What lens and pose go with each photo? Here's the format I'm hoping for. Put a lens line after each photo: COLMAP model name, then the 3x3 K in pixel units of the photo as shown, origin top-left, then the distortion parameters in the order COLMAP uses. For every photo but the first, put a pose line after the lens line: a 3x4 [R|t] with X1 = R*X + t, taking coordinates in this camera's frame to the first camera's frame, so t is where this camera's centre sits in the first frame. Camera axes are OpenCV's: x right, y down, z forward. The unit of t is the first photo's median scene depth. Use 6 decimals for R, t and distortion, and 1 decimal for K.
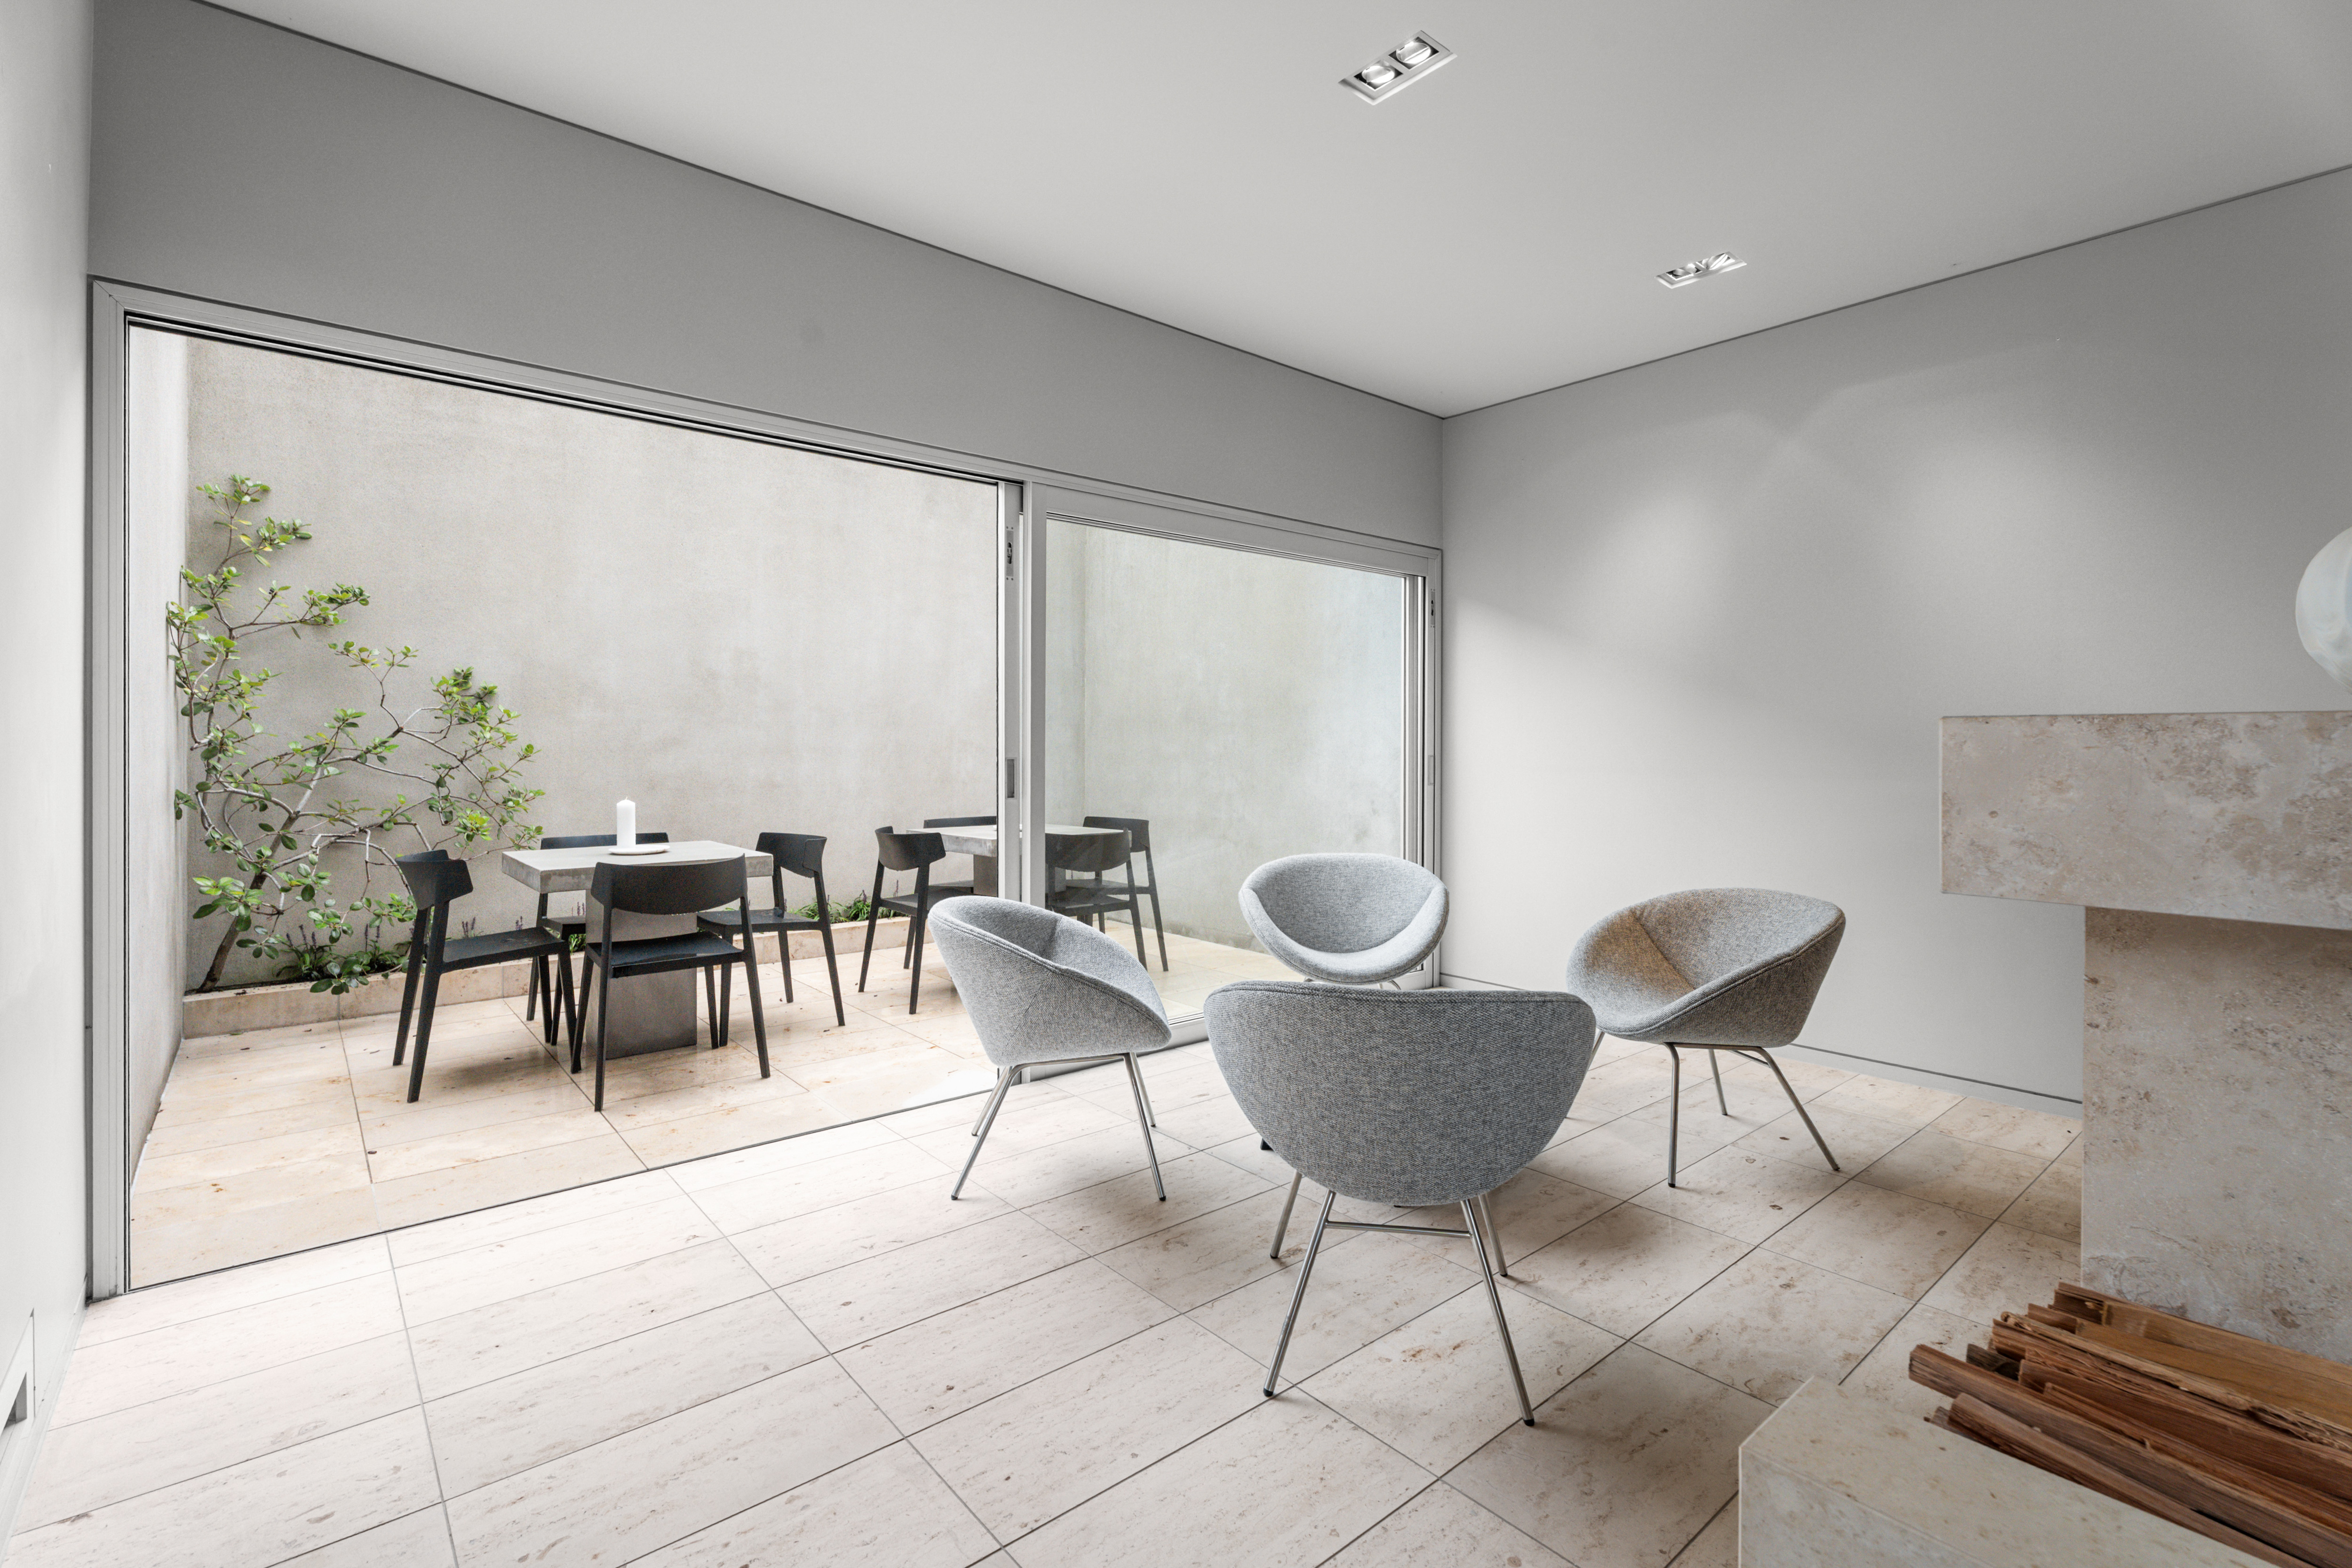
lens RADIAL K [[1050.5, 0, 1178.3], [0, 1050.5, 760.7], [0, 0, 1]] dist [0.000133, -0.000378]
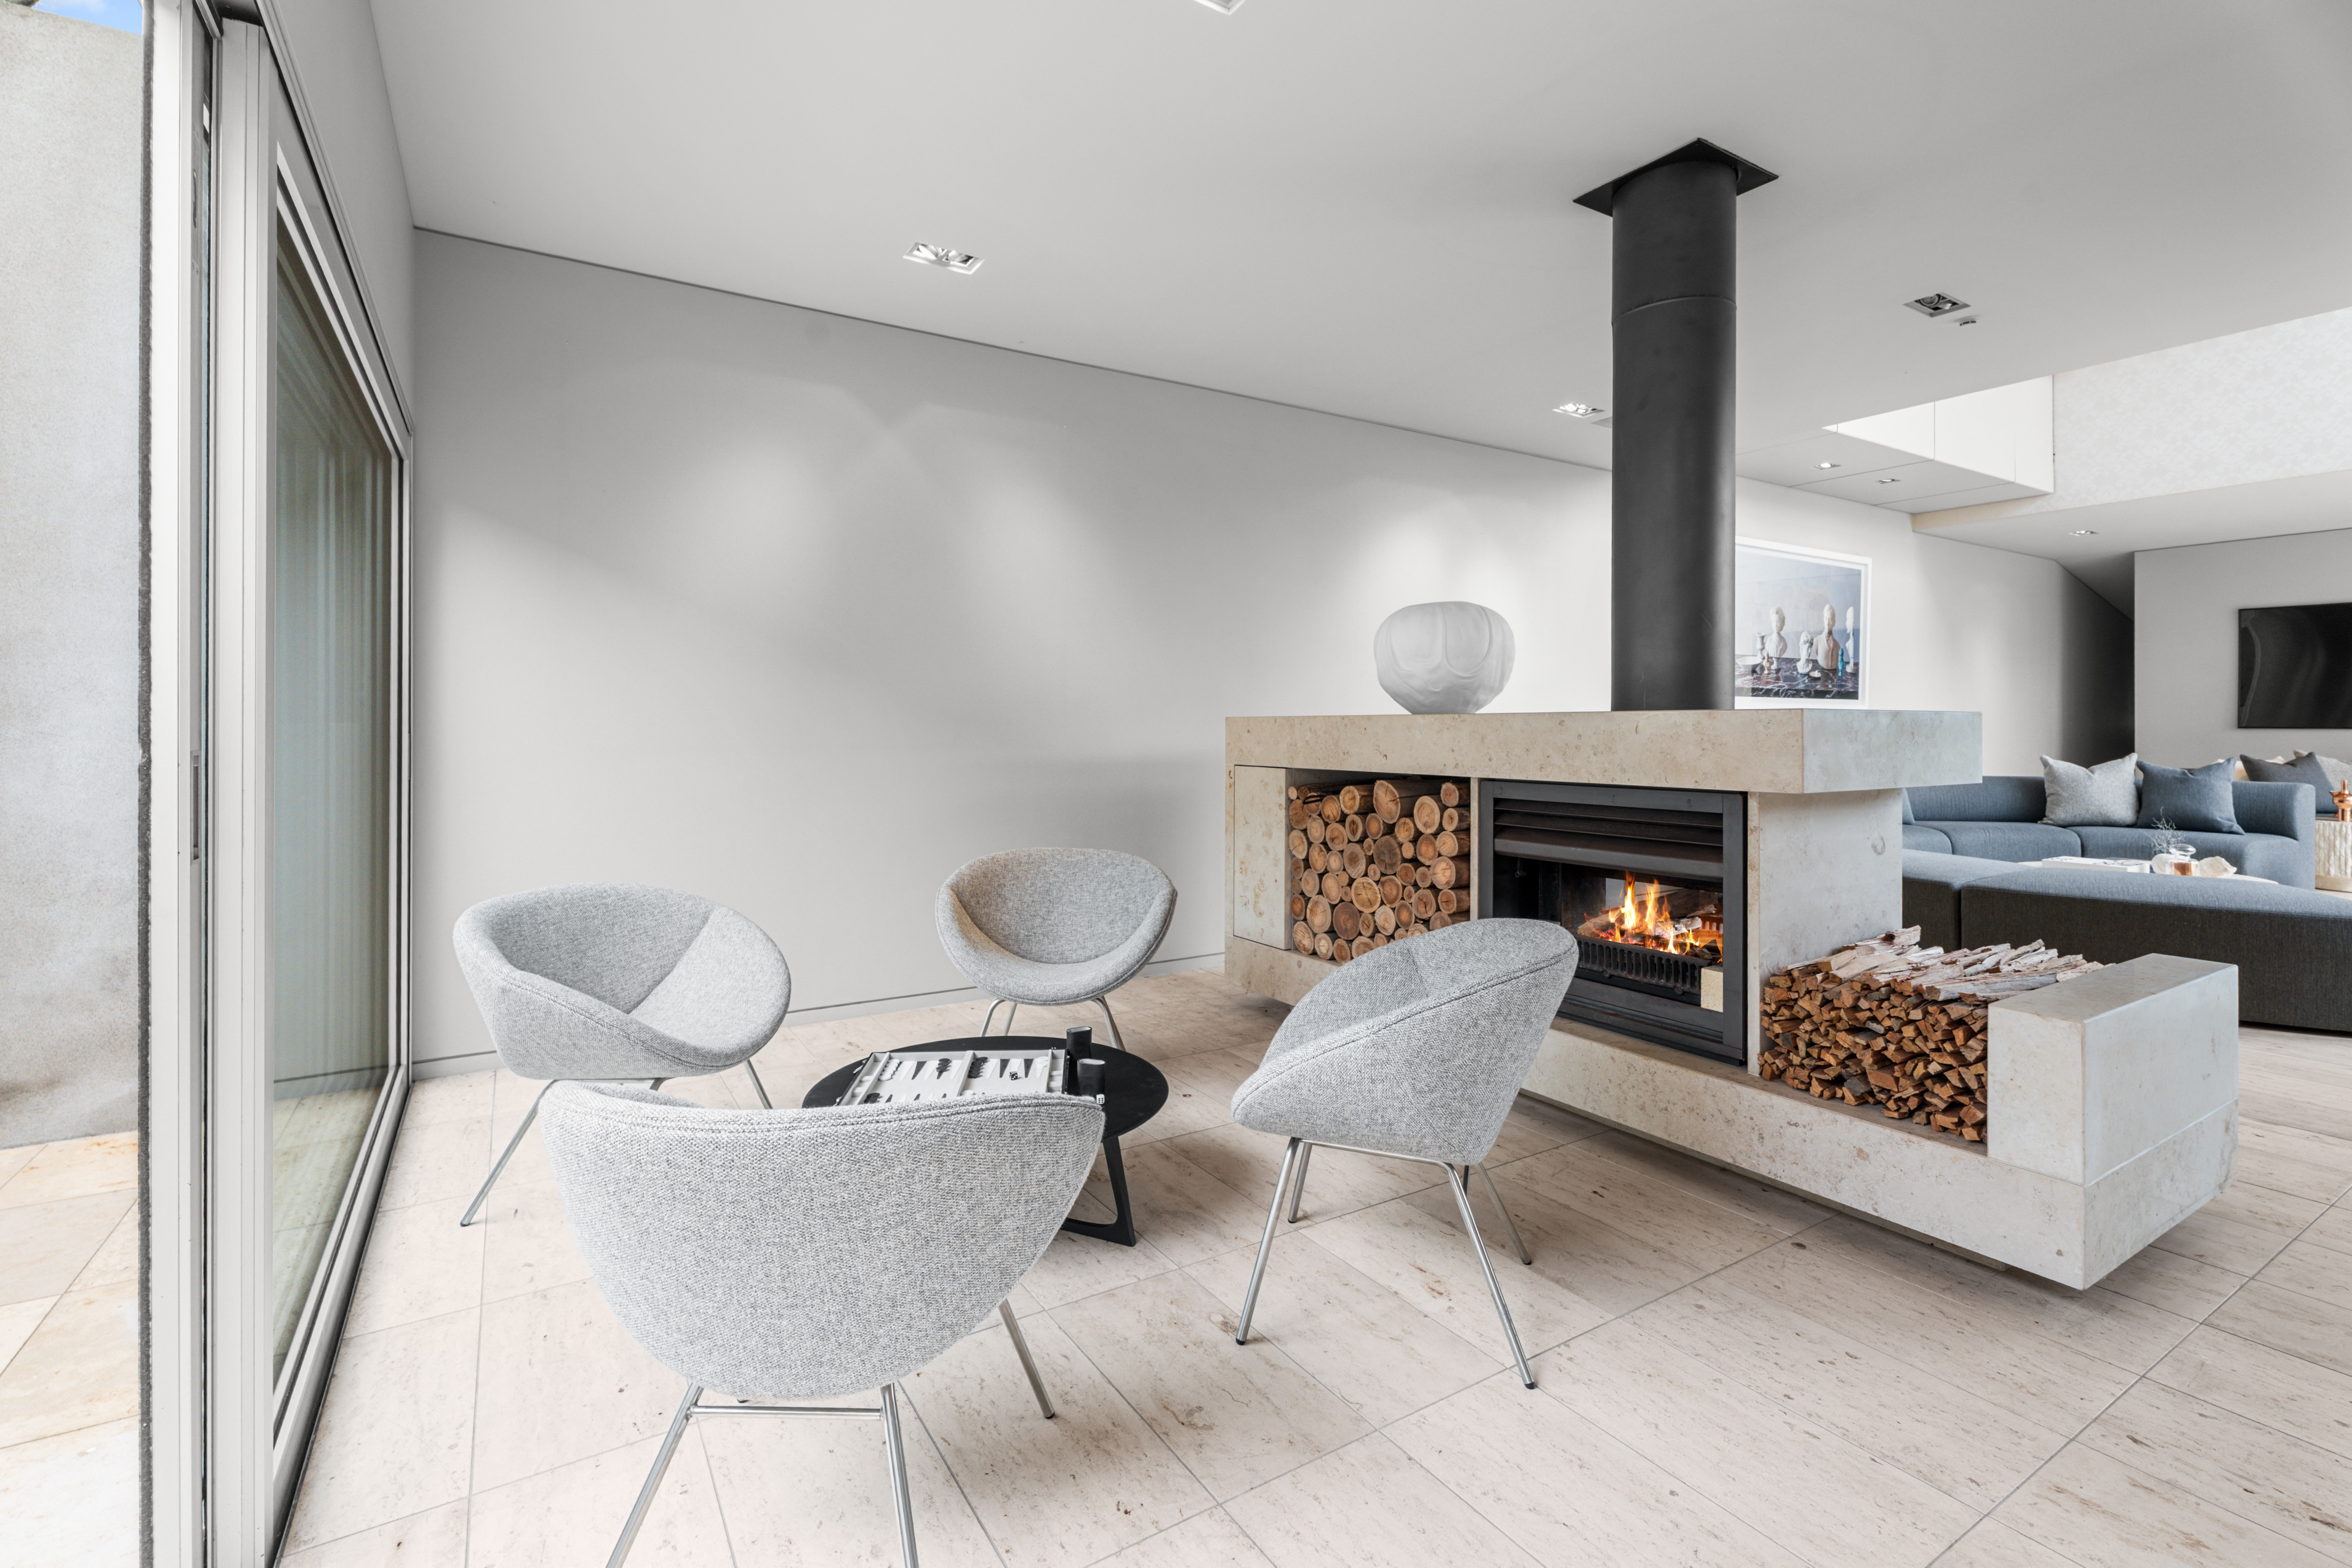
lens RADIAL K [[1050.5, 0, 1175.9], [0, 1050.5, 736.2], [0, 0, 1]] dist [0.000133, -0.000378]
pose [[0.144550, -0.014029, 0.989398, -0.658364], [0.008987, 0.999877, 0.012865, -0.013615], [-0.989457, 0.007032, 0.144659, 0.841632]]
